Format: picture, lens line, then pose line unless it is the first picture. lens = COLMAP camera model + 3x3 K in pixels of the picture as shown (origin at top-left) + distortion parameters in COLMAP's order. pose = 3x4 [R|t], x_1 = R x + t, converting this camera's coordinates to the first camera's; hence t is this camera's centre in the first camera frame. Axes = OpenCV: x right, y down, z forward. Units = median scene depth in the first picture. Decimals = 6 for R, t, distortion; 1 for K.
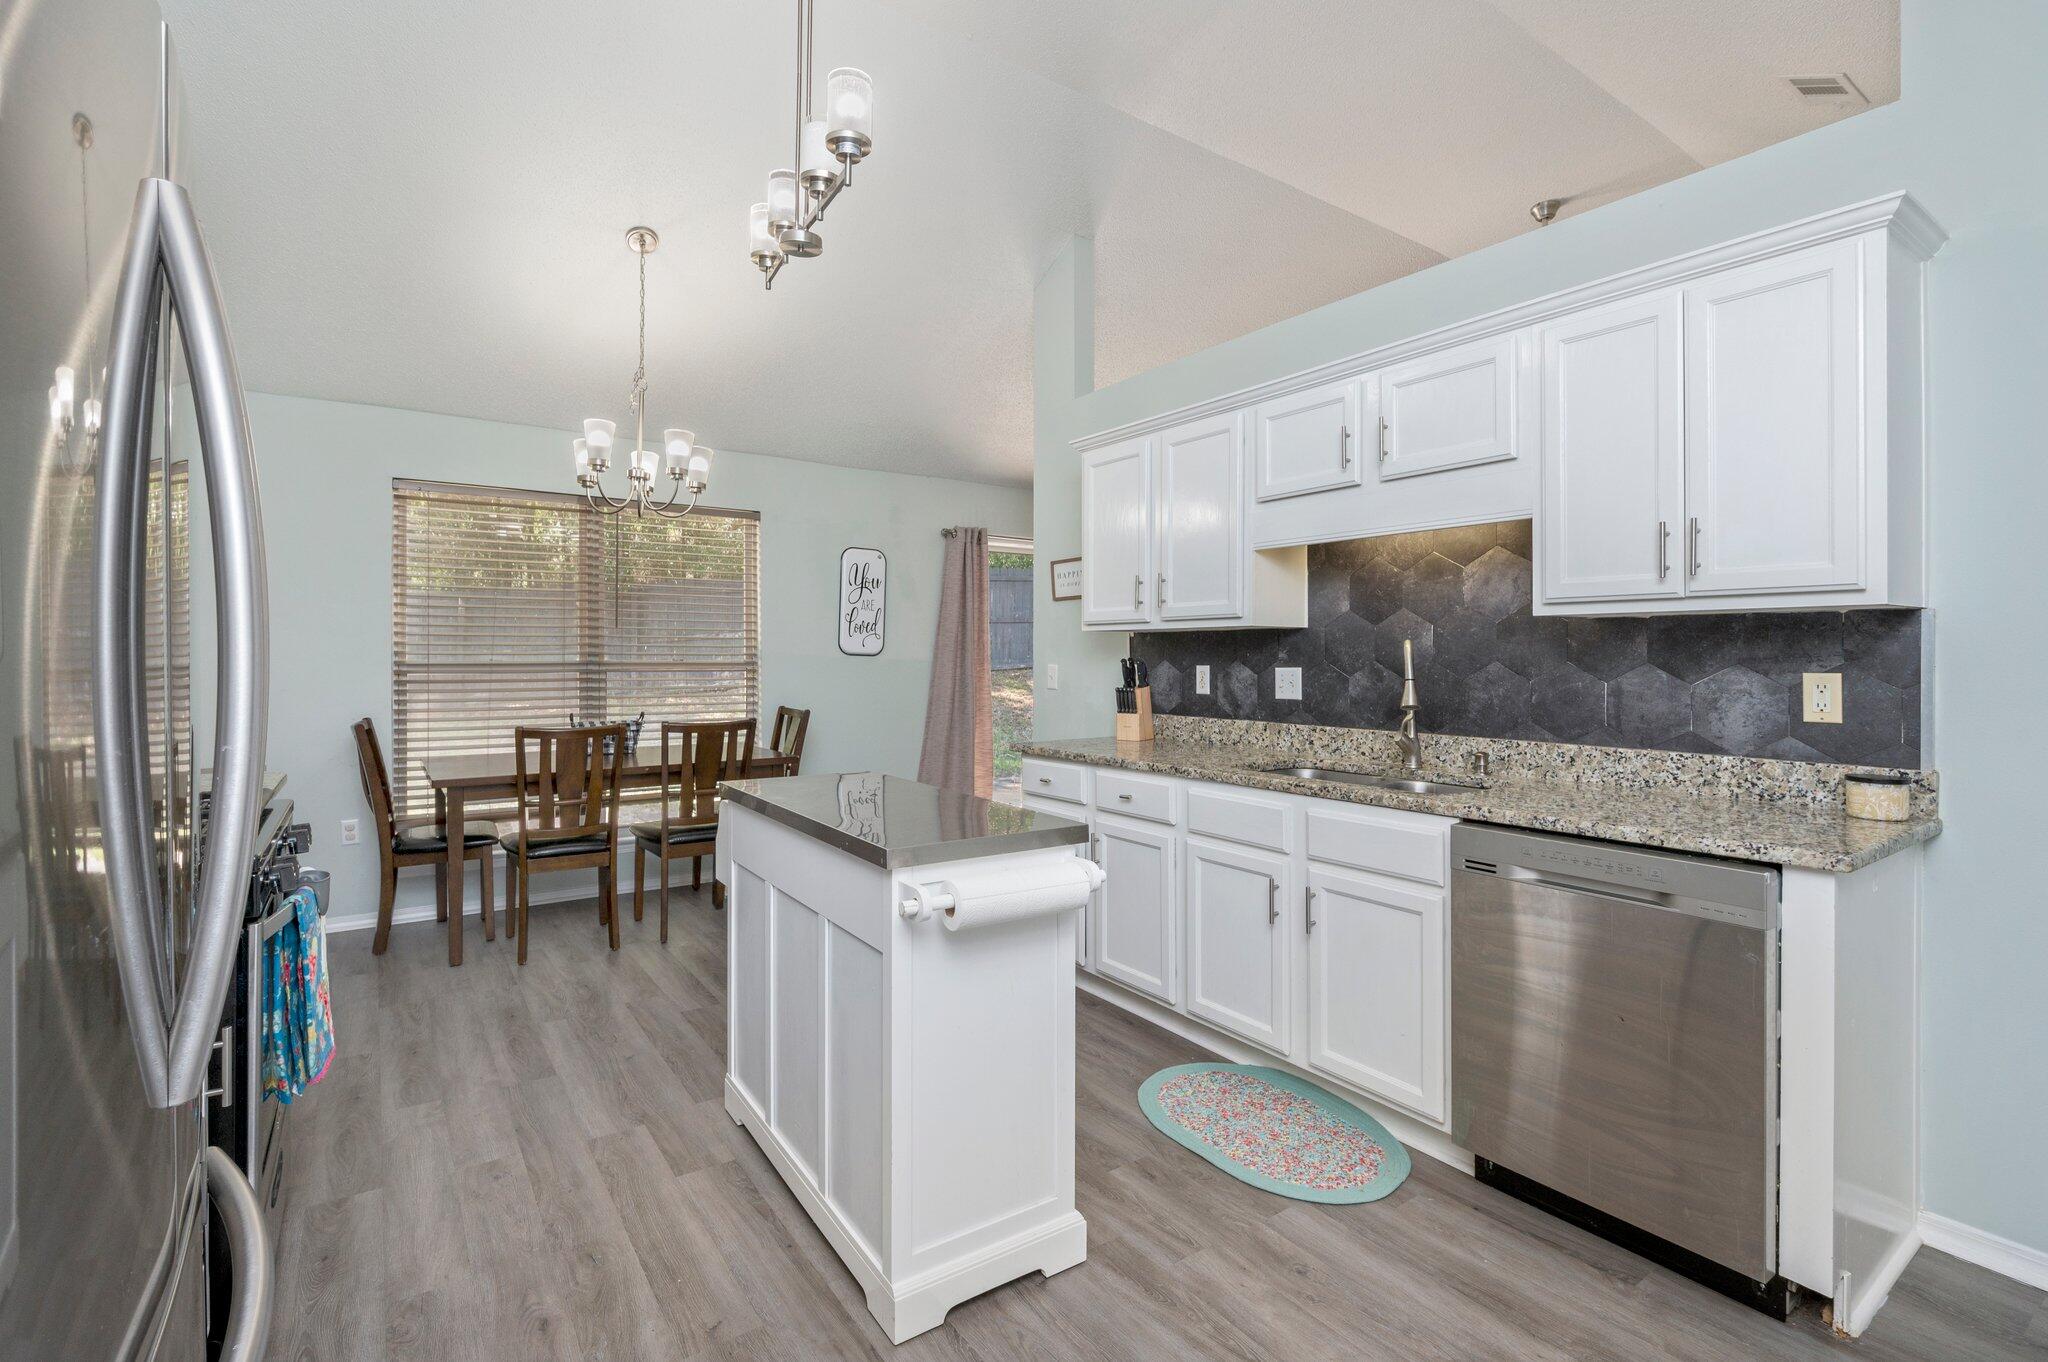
lens RADIAL K [[924.1, 0, 1019.8], [0, 924.1, 656.3], [0, 0, 1]] dist [-0.002400, -0.000313]
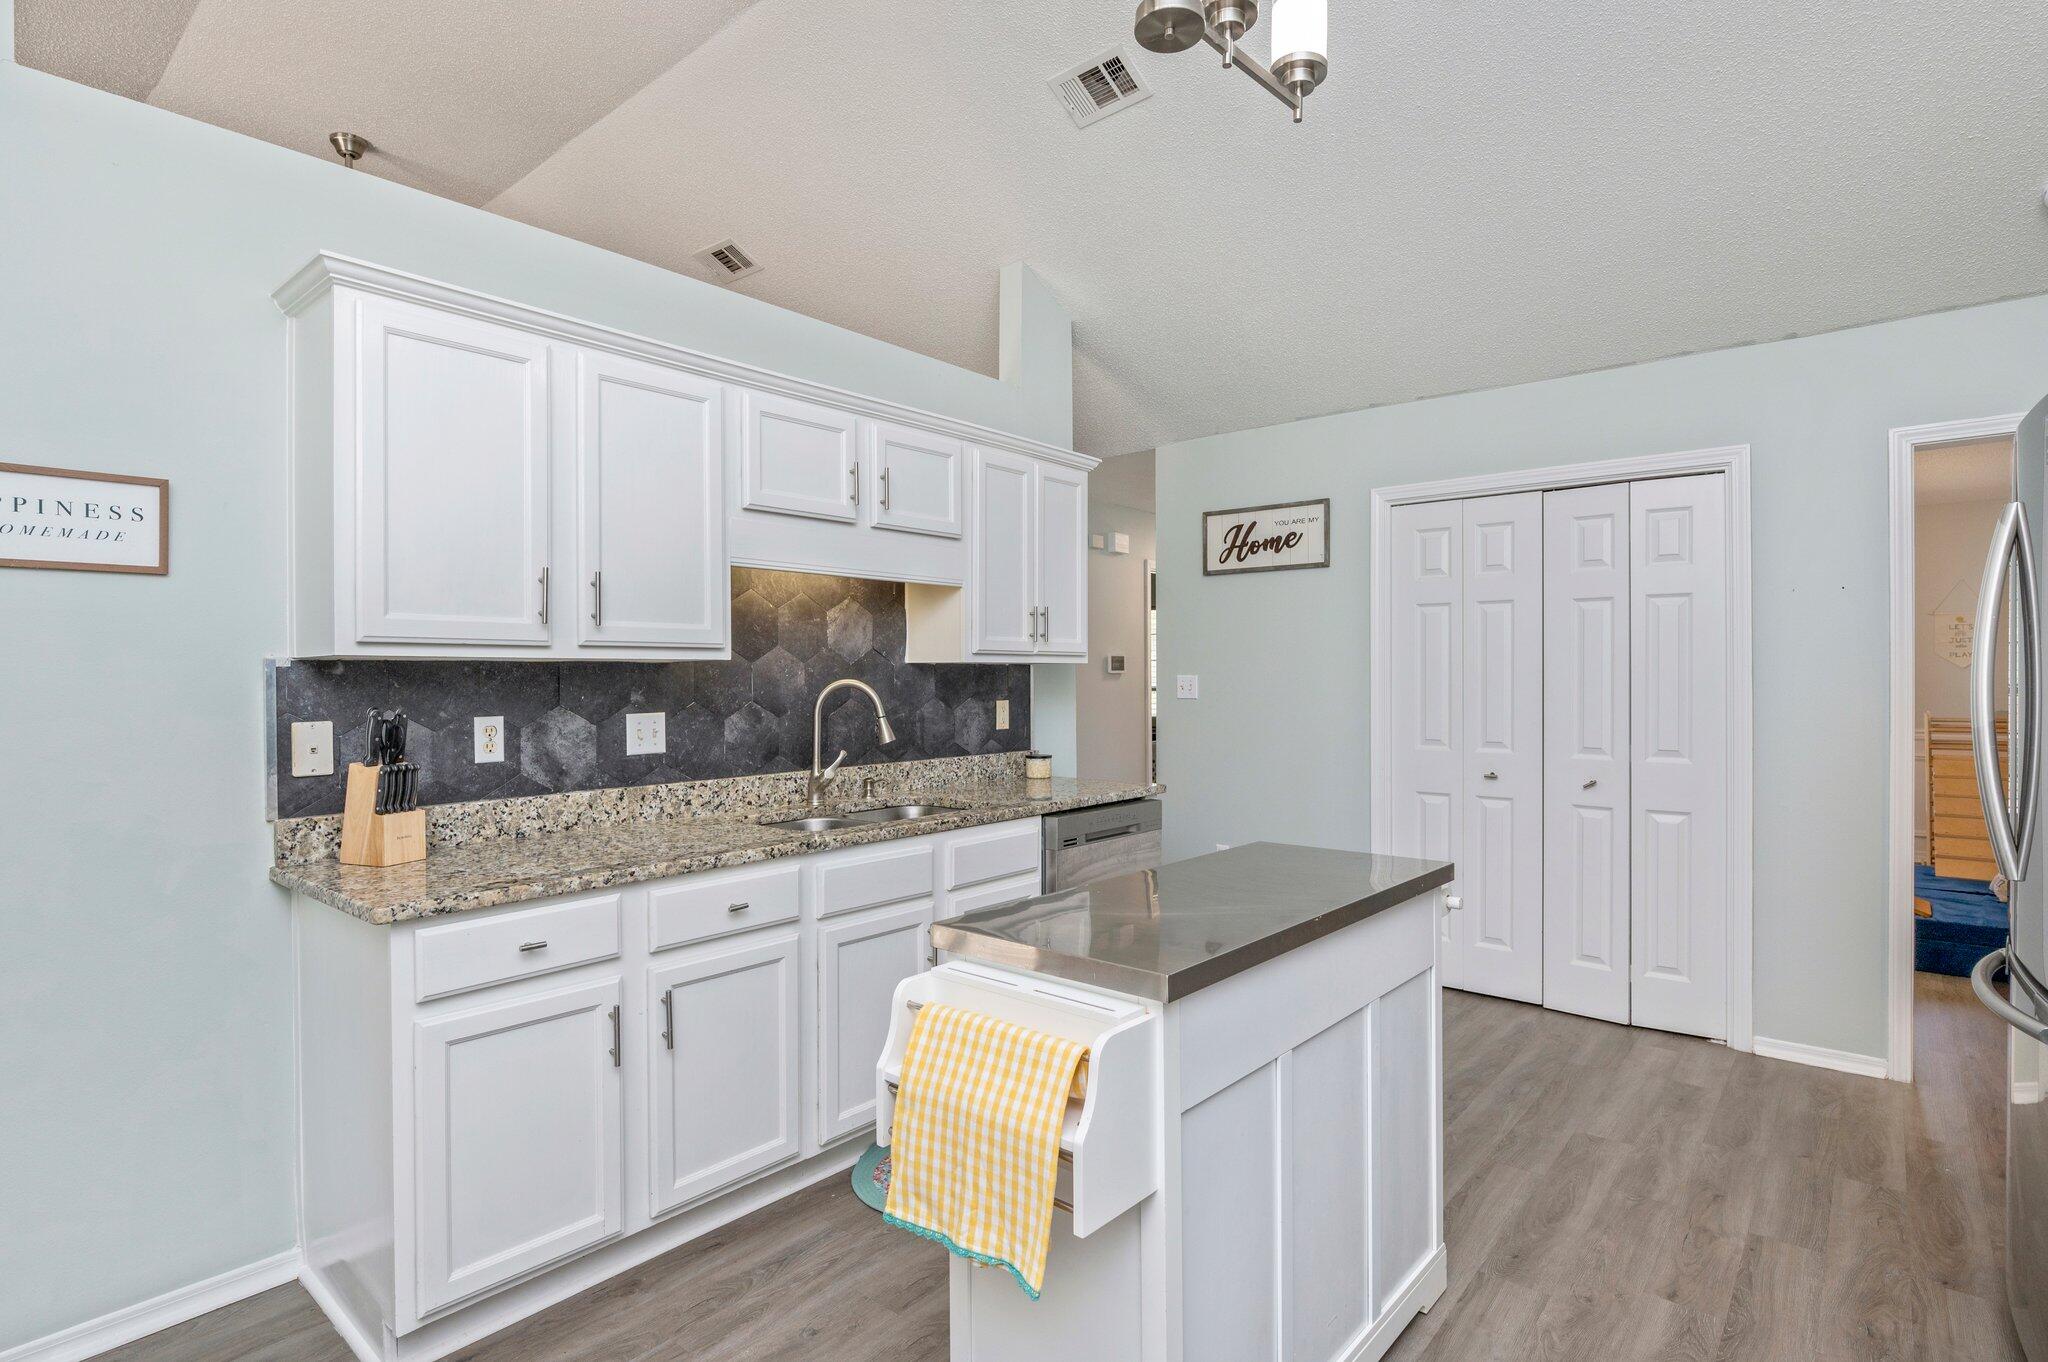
lens RADIAL K [[1029.2, 0, 1024.0], [0, 1029.2, 681.0], [0, 0, 1]] dist [0.000313, 0.000035]
pose [[-0.255171, -0.000941, 0.966895, -0.664270], [0.007265, 0.999969, 0.002891, -0.015688], [-0.966869, 0.007762, -0.255157, 0.972705]]
